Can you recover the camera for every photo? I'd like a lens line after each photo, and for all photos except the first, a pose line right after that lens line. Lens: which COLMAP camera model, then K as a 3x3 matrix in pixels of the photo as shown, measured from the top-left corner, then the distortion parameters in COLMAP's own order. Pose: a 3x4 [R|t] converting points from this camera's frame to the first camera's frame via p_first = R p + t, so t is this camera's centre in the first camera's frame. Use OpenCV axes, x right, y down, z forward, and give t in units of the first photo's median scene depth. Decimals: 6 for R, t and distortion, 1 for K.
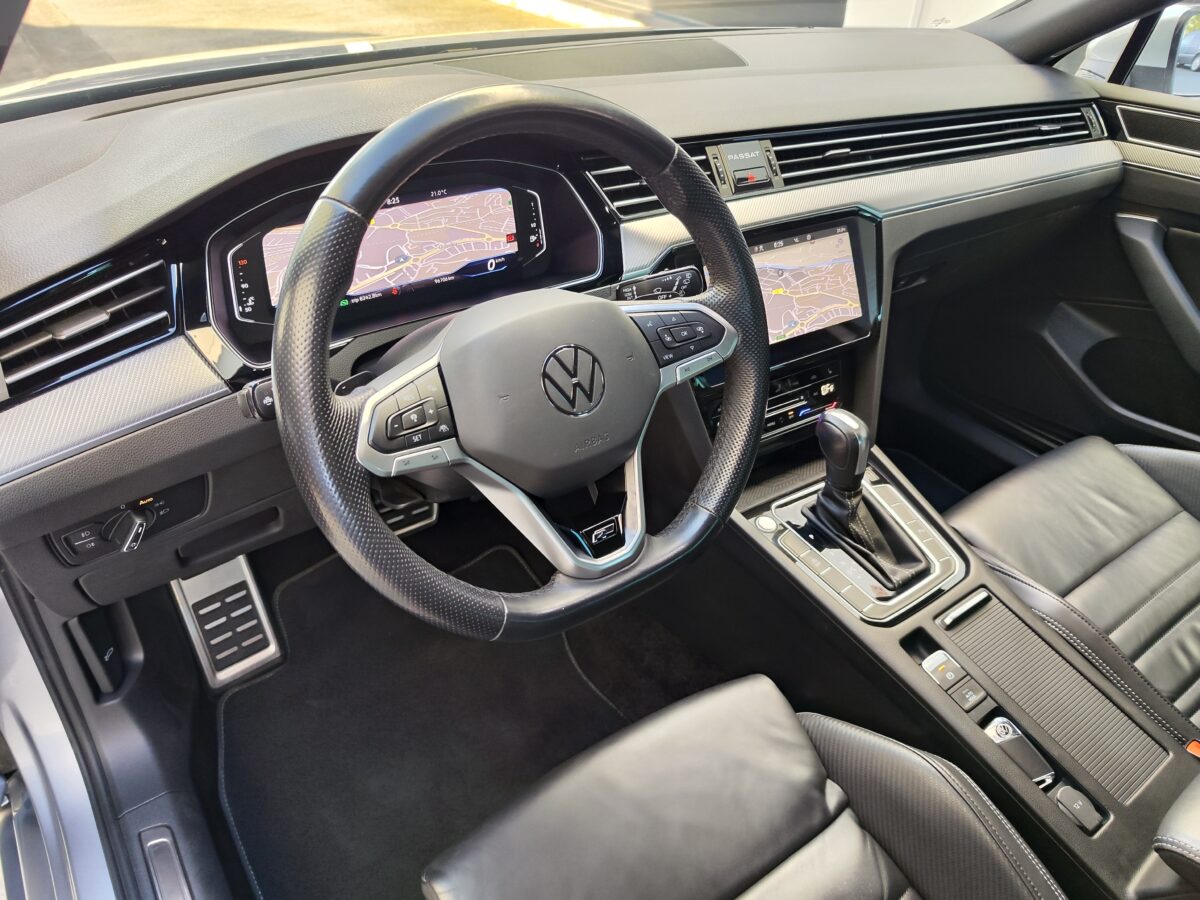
lens RADIAL K [[822.1, 0, 600.0], [0, 822.1, 450.0], [0, 0, 1]] dist [0.005516, -0.001843]
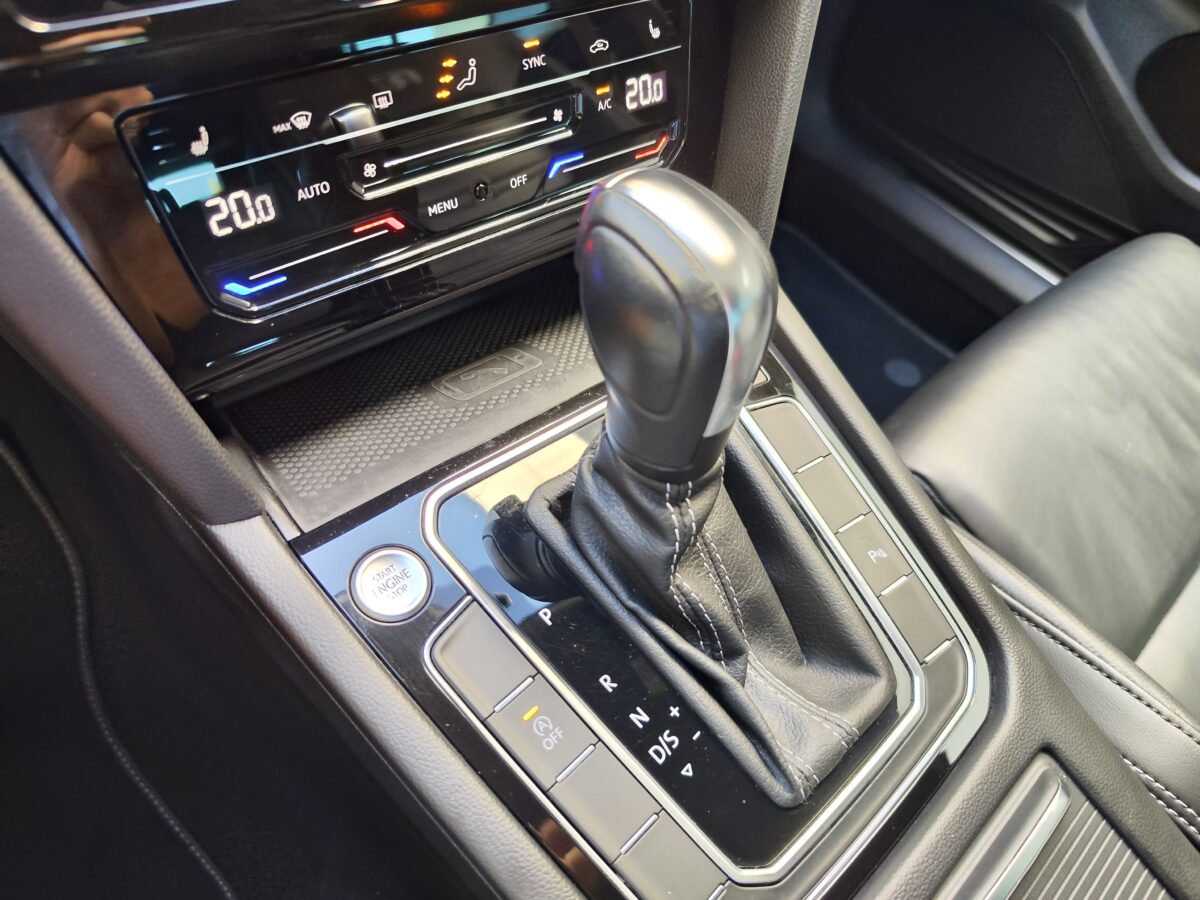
lens RADIAL K [[941.4, 0, 600.0], [0, 941.4, 450.0], [0, 0, 1]] dist [-0.007701, -0.005626]
pose [[0.980214, -0.004859, 0.197883, 0.235815], [-0.052504, 0.957508, 0.283589, -0.054516], [-0.190853, -0.288367, 0.938307, 0.781926]]
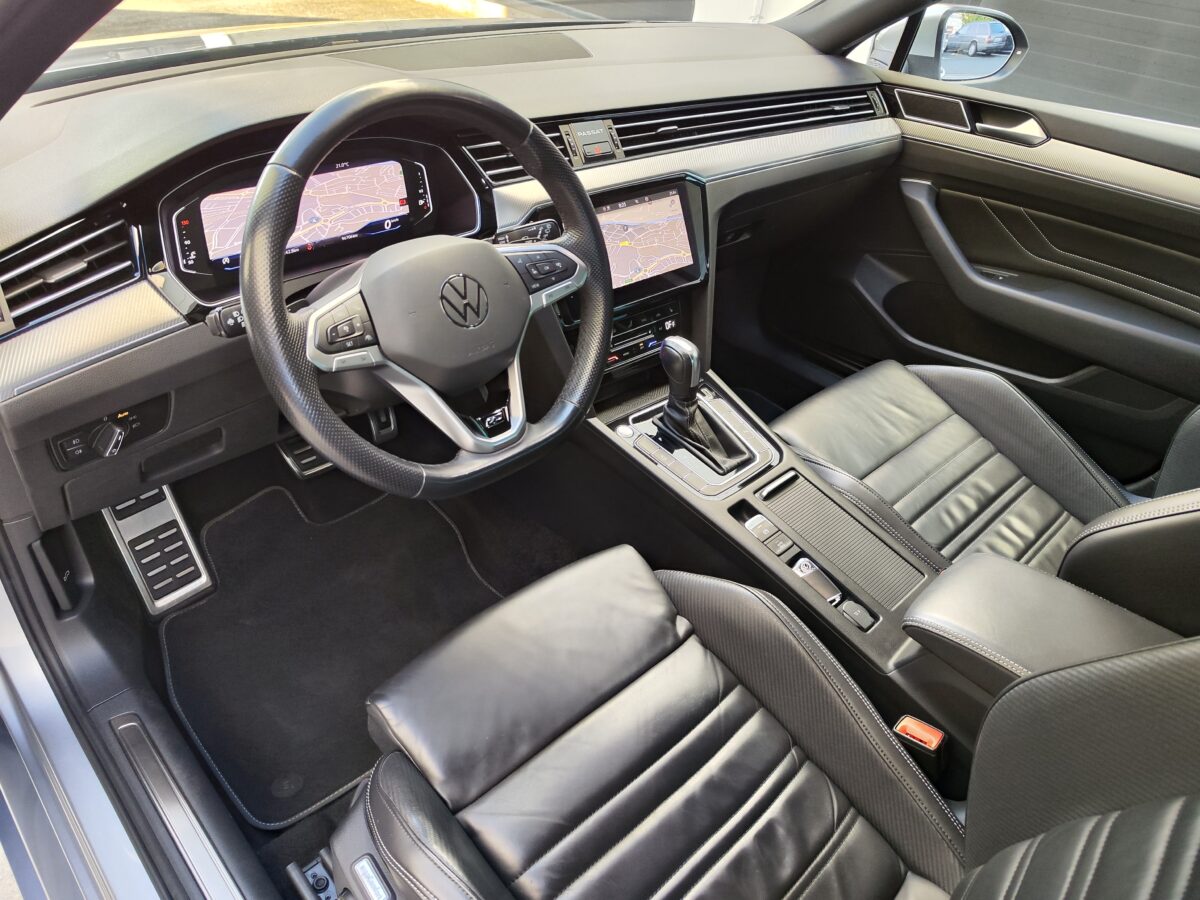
lens RADIAL K [[804.5, 0, 586.1], [0, 804.5, 445.7], [0, 0, 1]] dist [0.009119, -0.001753]
pose [[0.990813, -0.057818, 0.122258, -0.006471], [0.055175, 0.998166, 0.024896, 0.087813], [-0.123473, -0.017922, 0.992186, -0.224260]]
